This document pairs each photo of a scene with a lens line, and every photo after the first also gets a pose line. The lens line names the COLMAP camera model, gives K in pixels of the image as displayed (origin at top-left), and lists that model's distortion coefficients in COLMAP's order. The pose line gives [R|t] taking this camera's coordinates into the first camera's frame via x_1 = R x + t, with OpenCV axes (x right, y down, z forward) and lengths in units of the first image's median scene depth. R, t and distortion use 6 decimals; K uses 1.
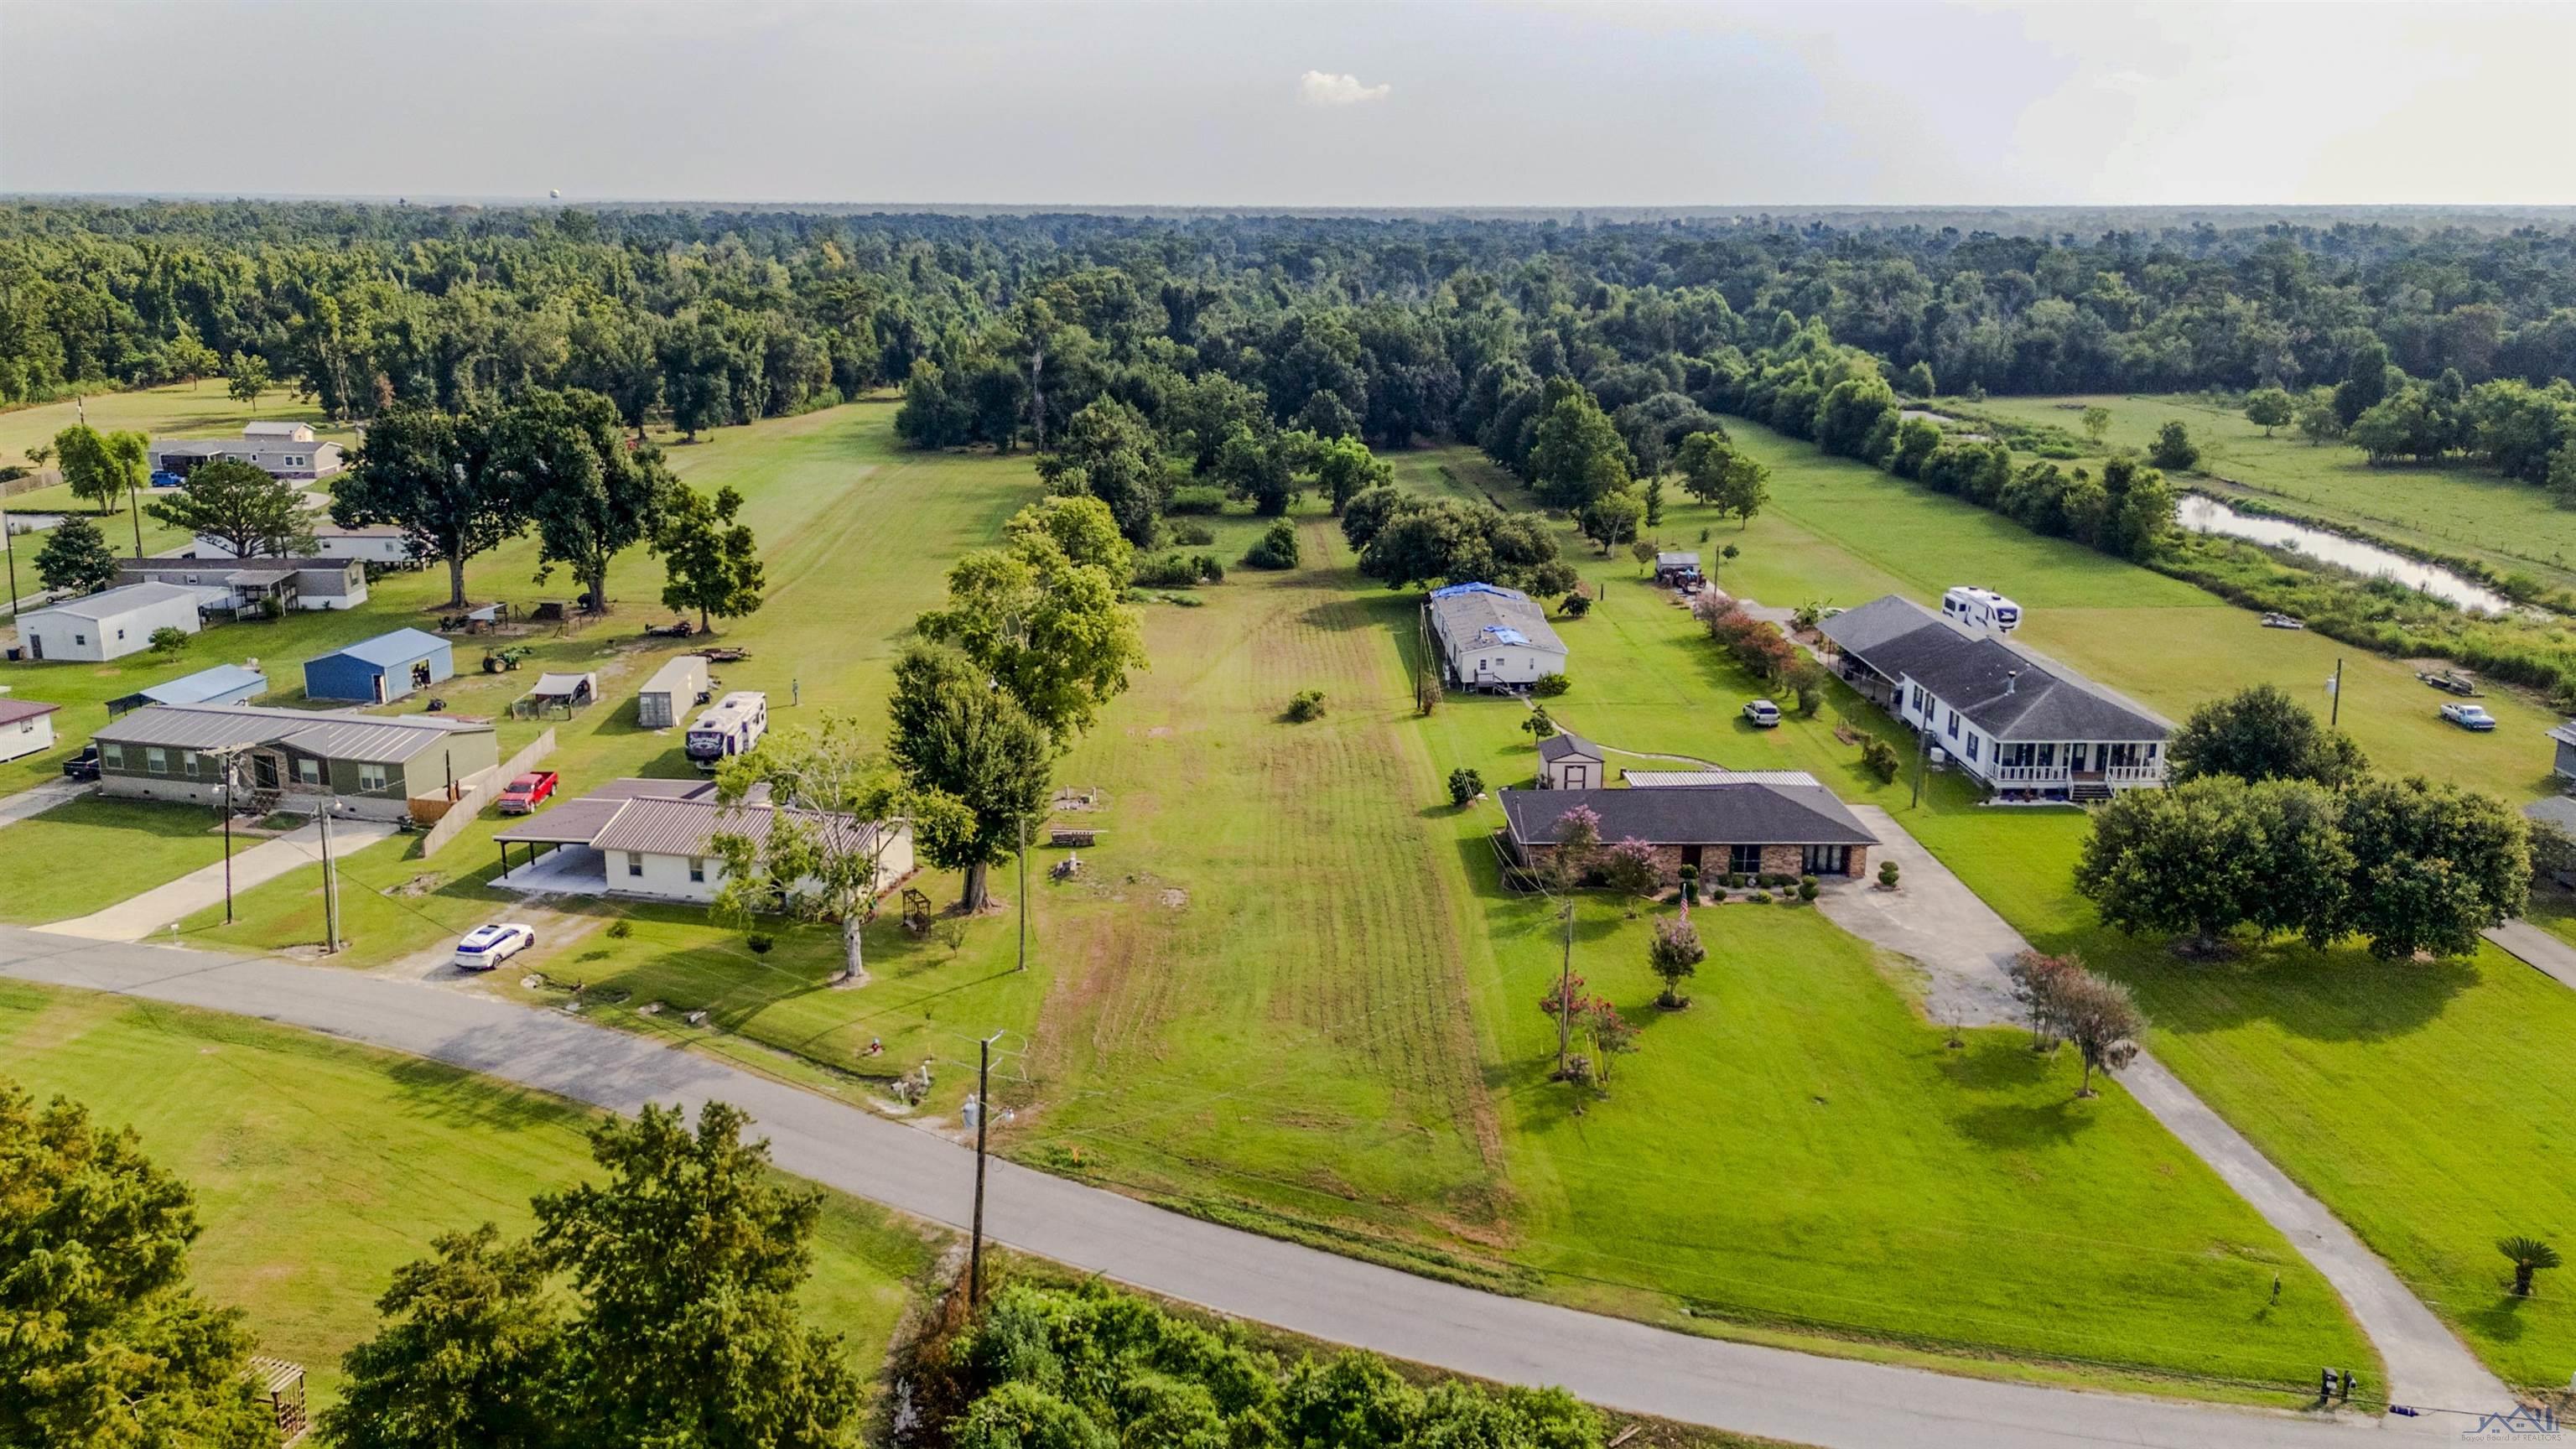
lens RADIAL K [[2058.5, 0, 1286.7], [0, 2058.5, 719.7], [0, 0, 1]] dist [0.070157, -0.073158]
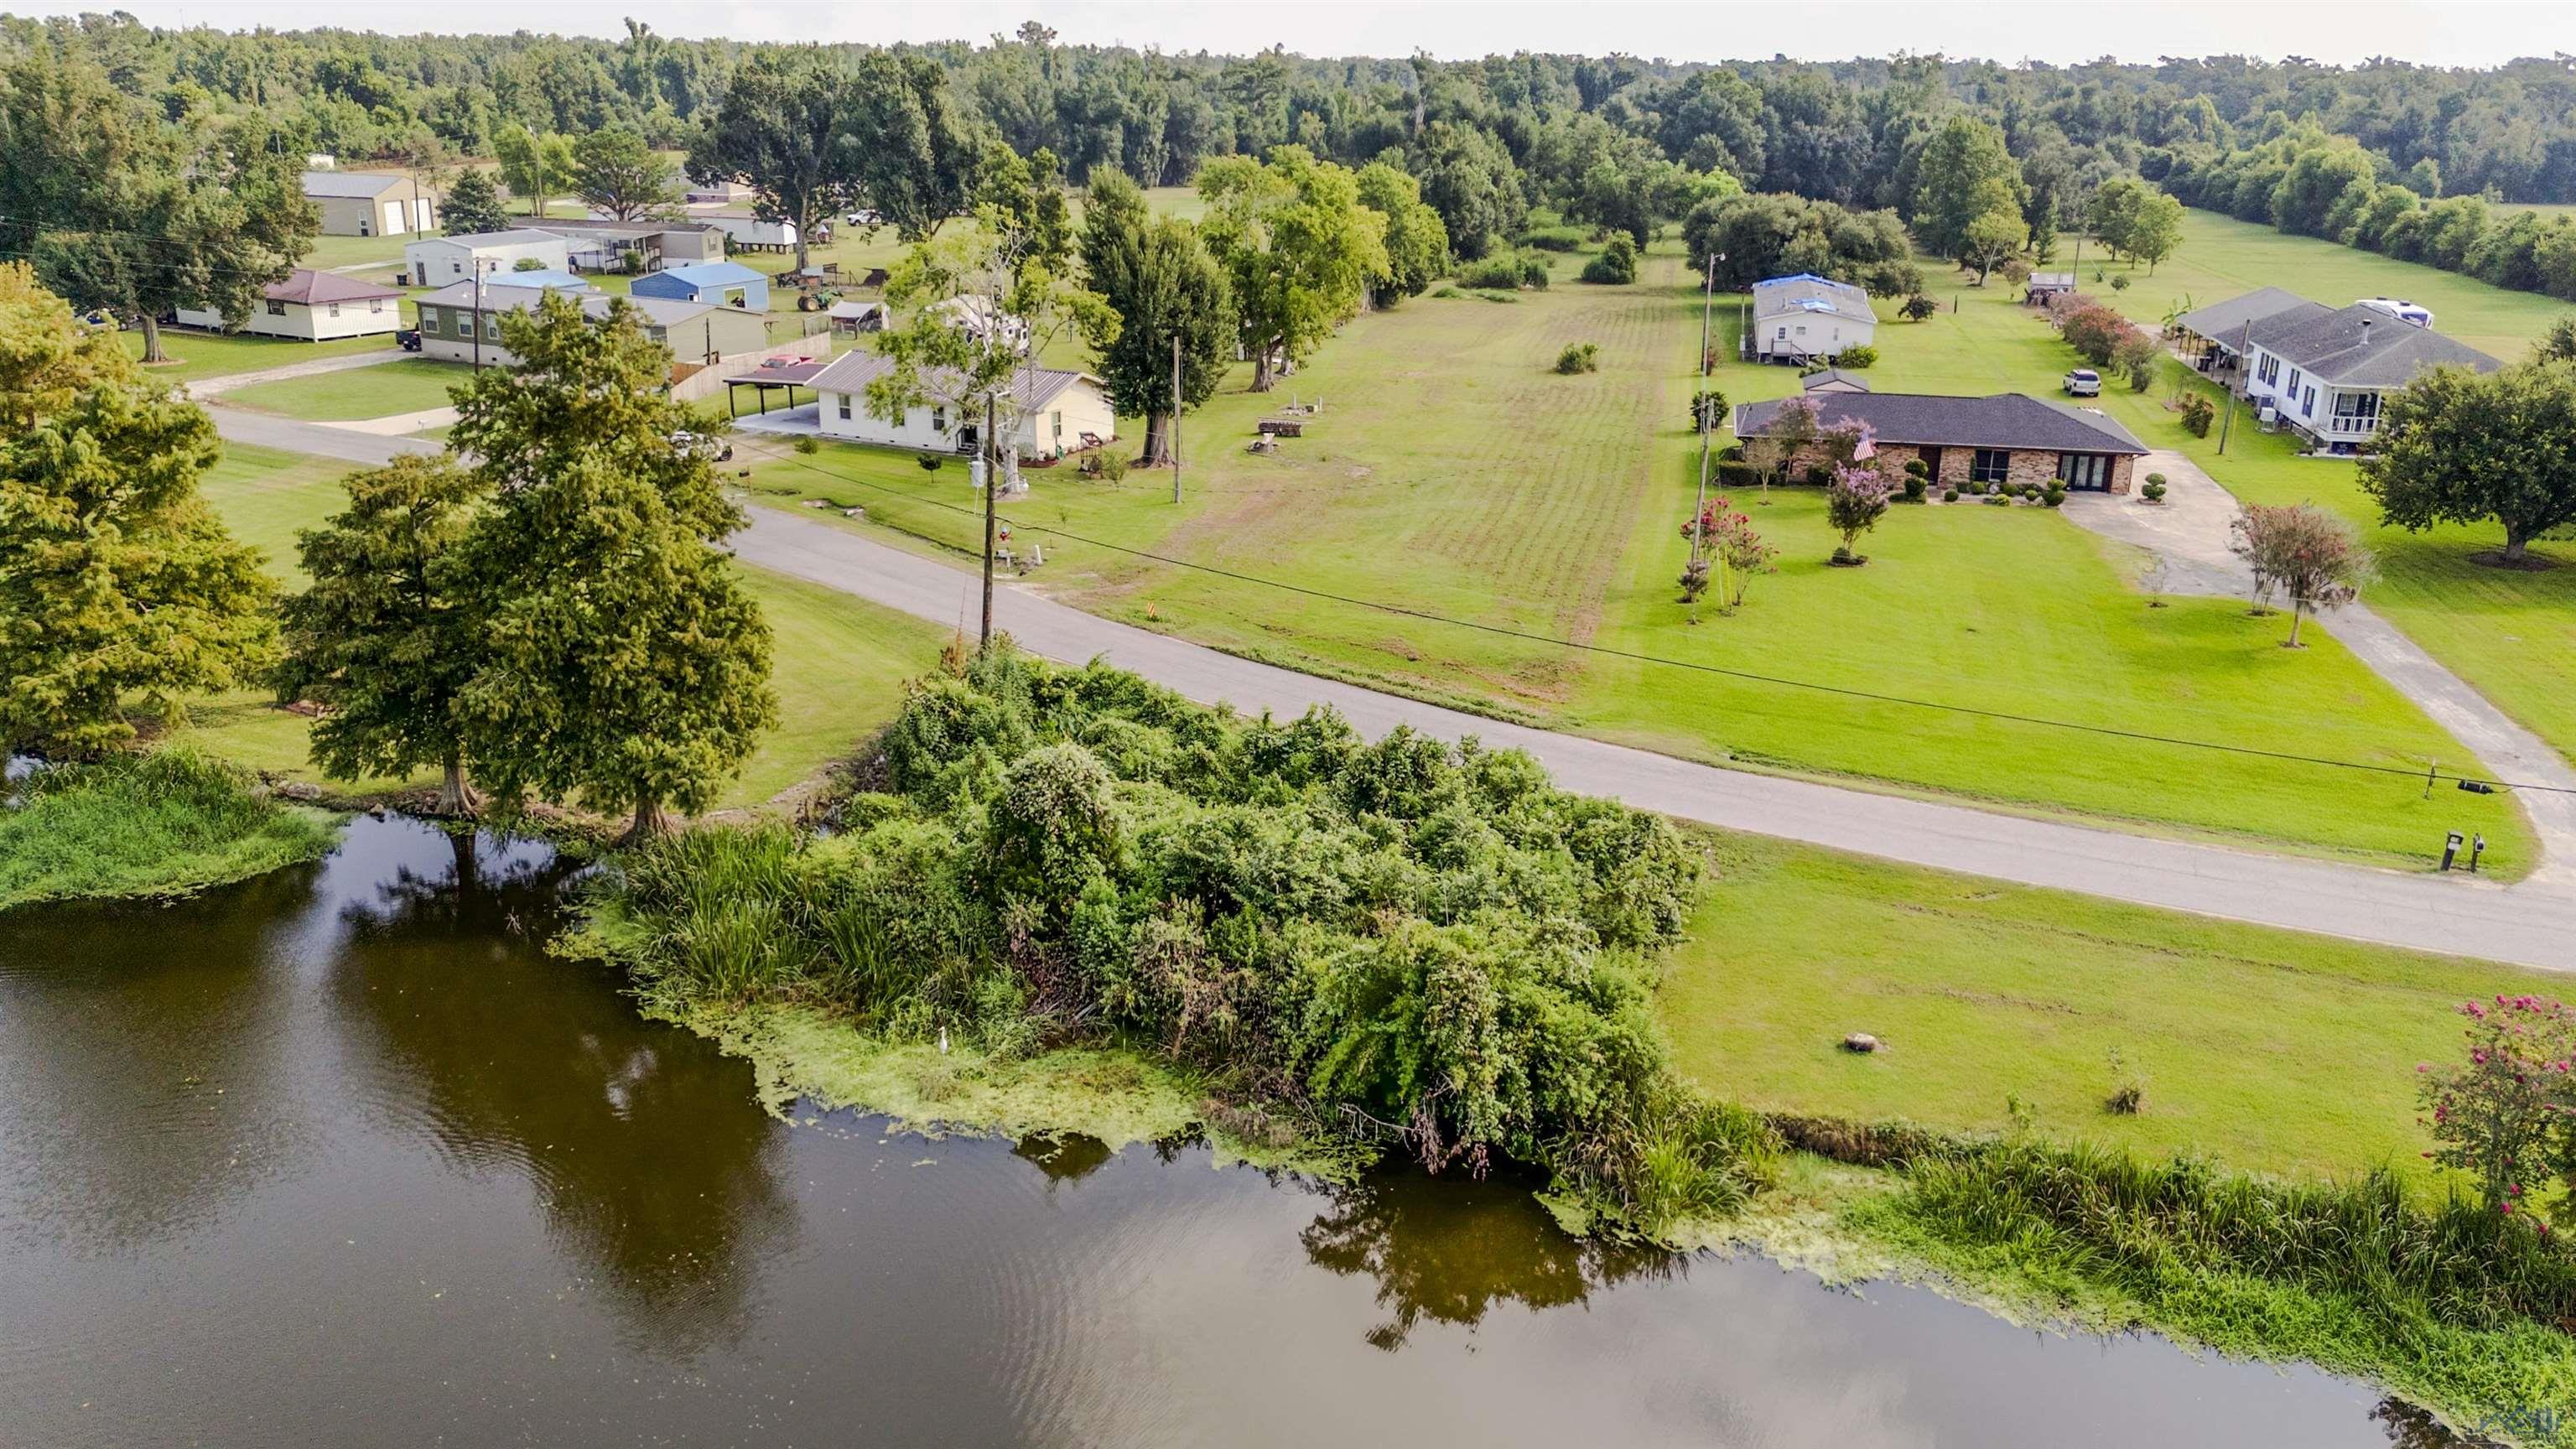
lens RADIAL K [[2058.5, 0, 1286.7], [0, 2058.5, 719.7], [0, 0, 1]] dist [0.070157, -0.073158]
pose [[0.976509, 0.079502, -0.200273, 0.067619], [-0.065687, 0.995039, 0.074715, 0.078717], [0.205219, -0.059805, 0.976887, 0.024599]]
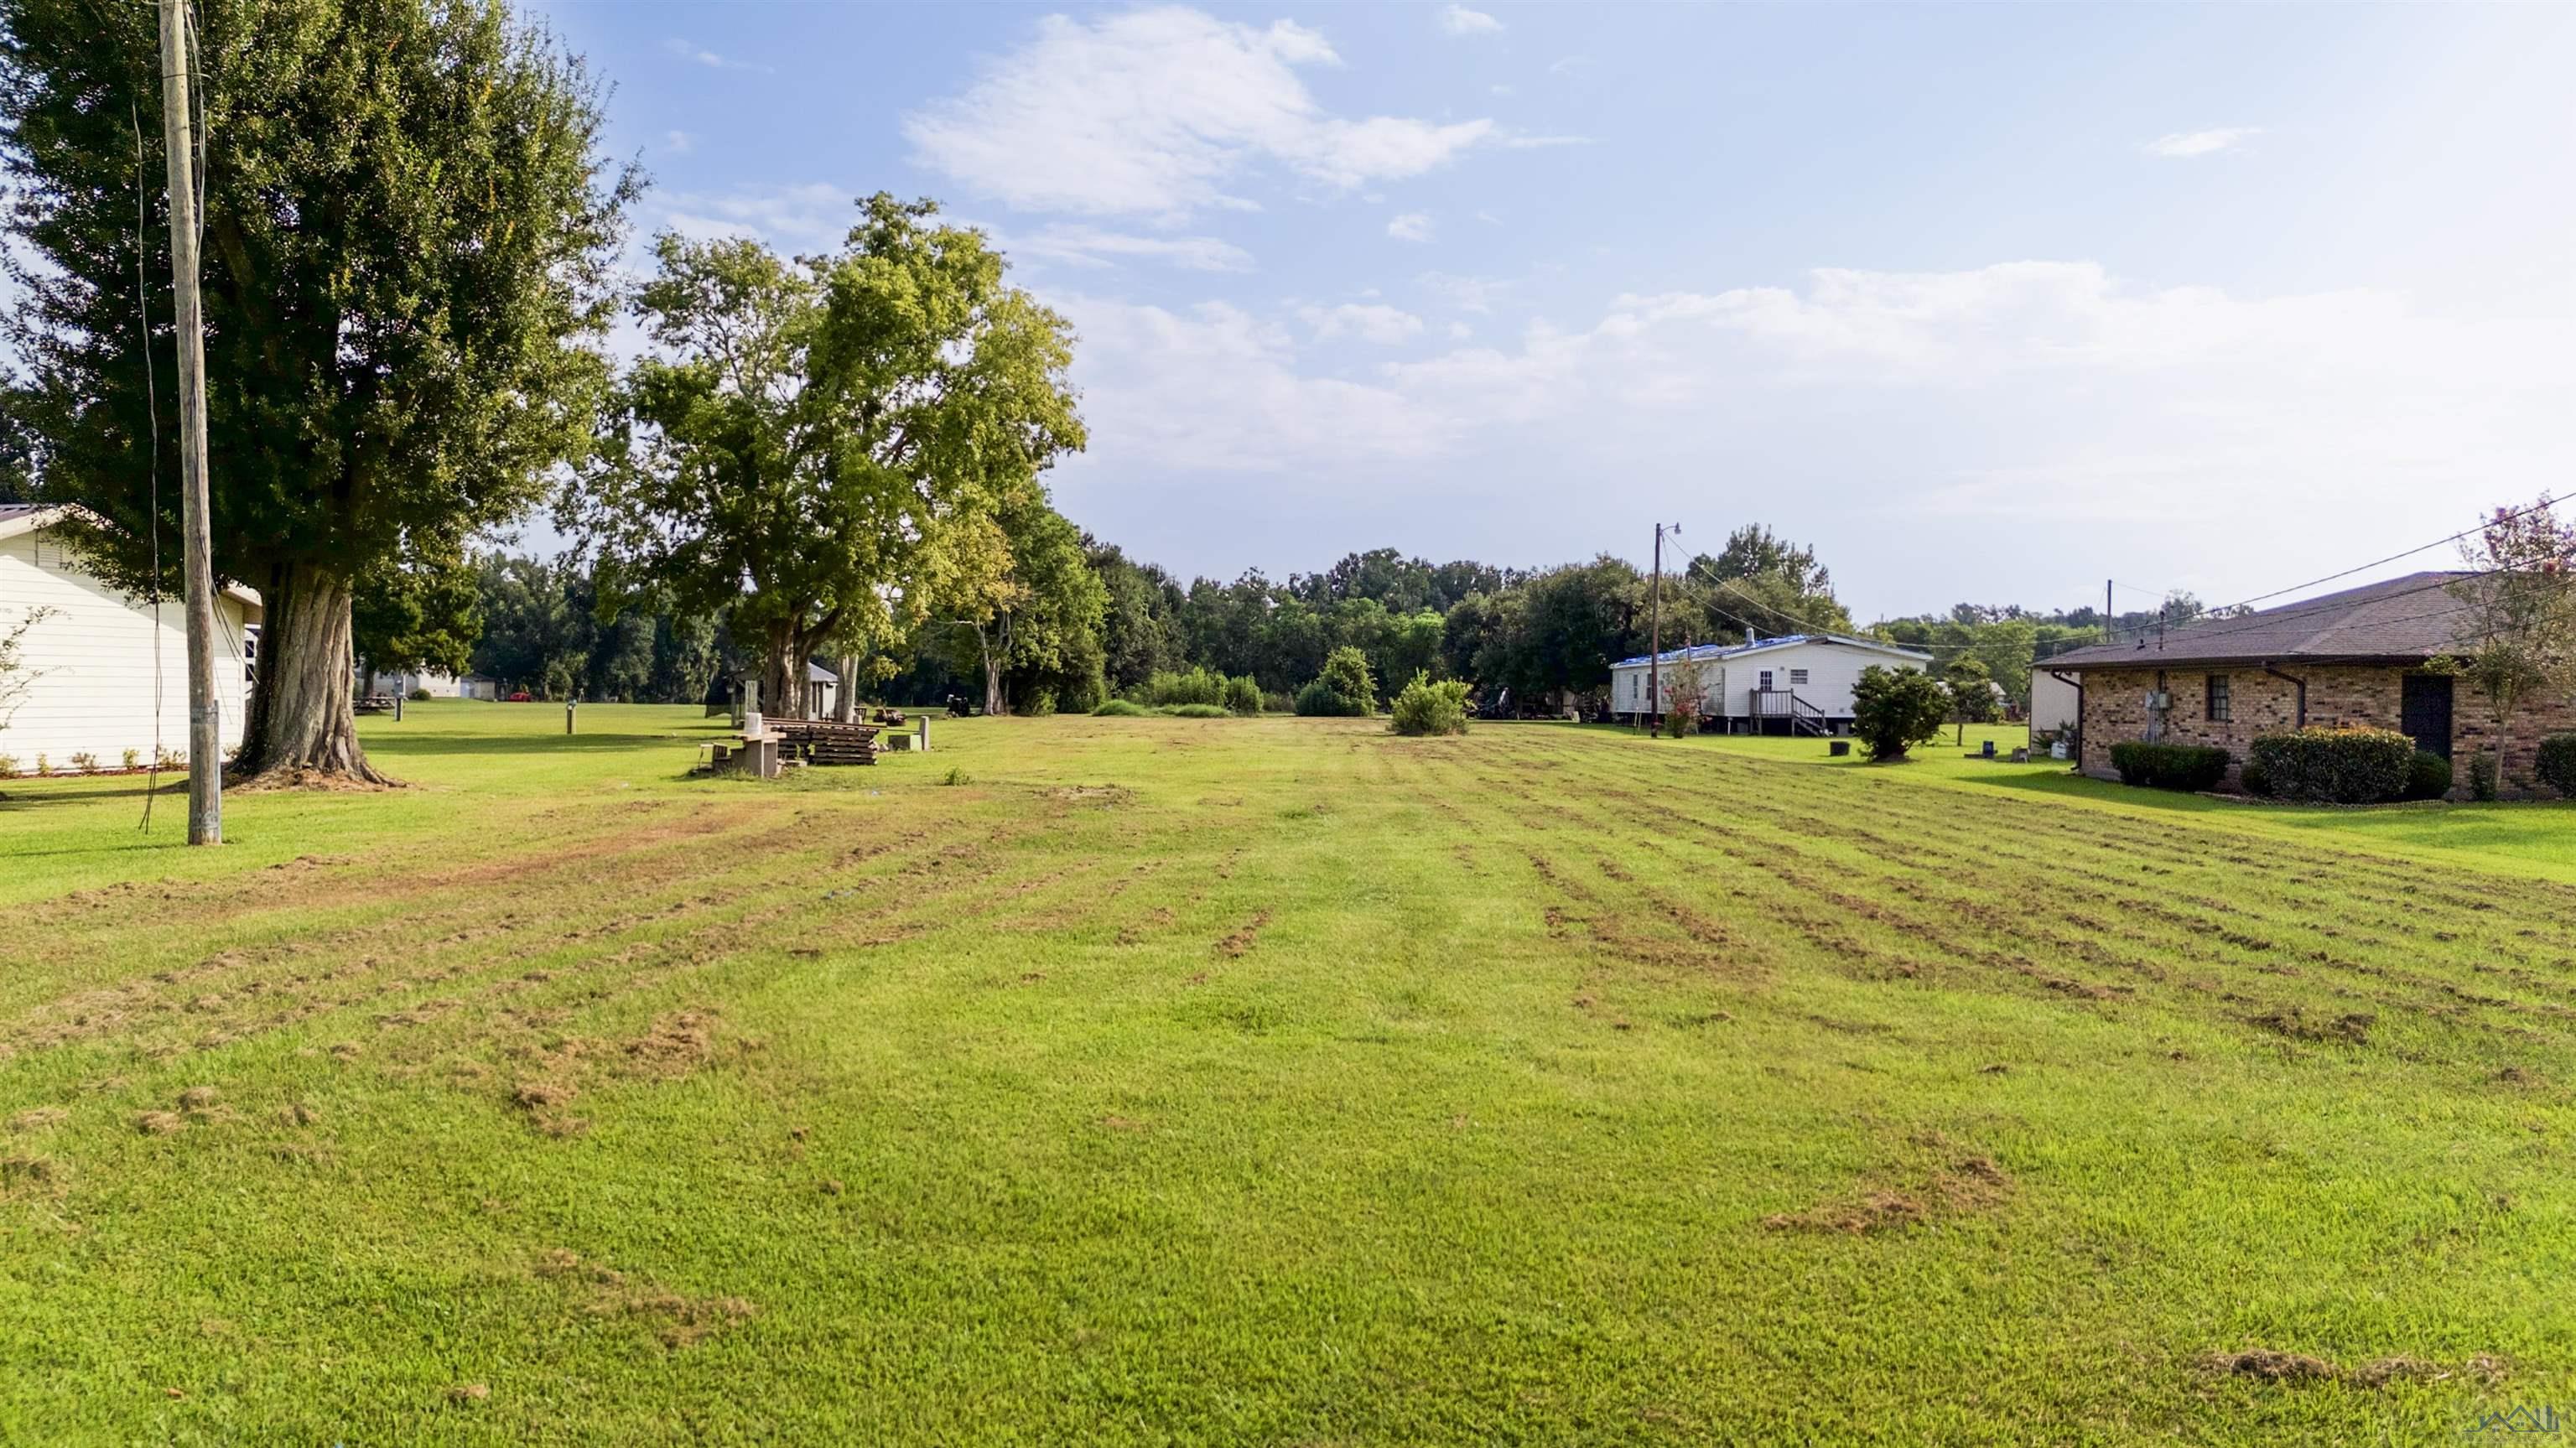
lens RADIAL K [[2058.4, 0, 1286.7], [0, 2058.4, 719.2], [0, 0, 1]] dist [0.070157, -0.073158]
pose [[0.999847, 0.005128, -0.016741, -0.013195], [-0.008507, 0.977997, -0.208447, 0.077646], [0.015304, 0.208557, 0.977890, 0.423983]]
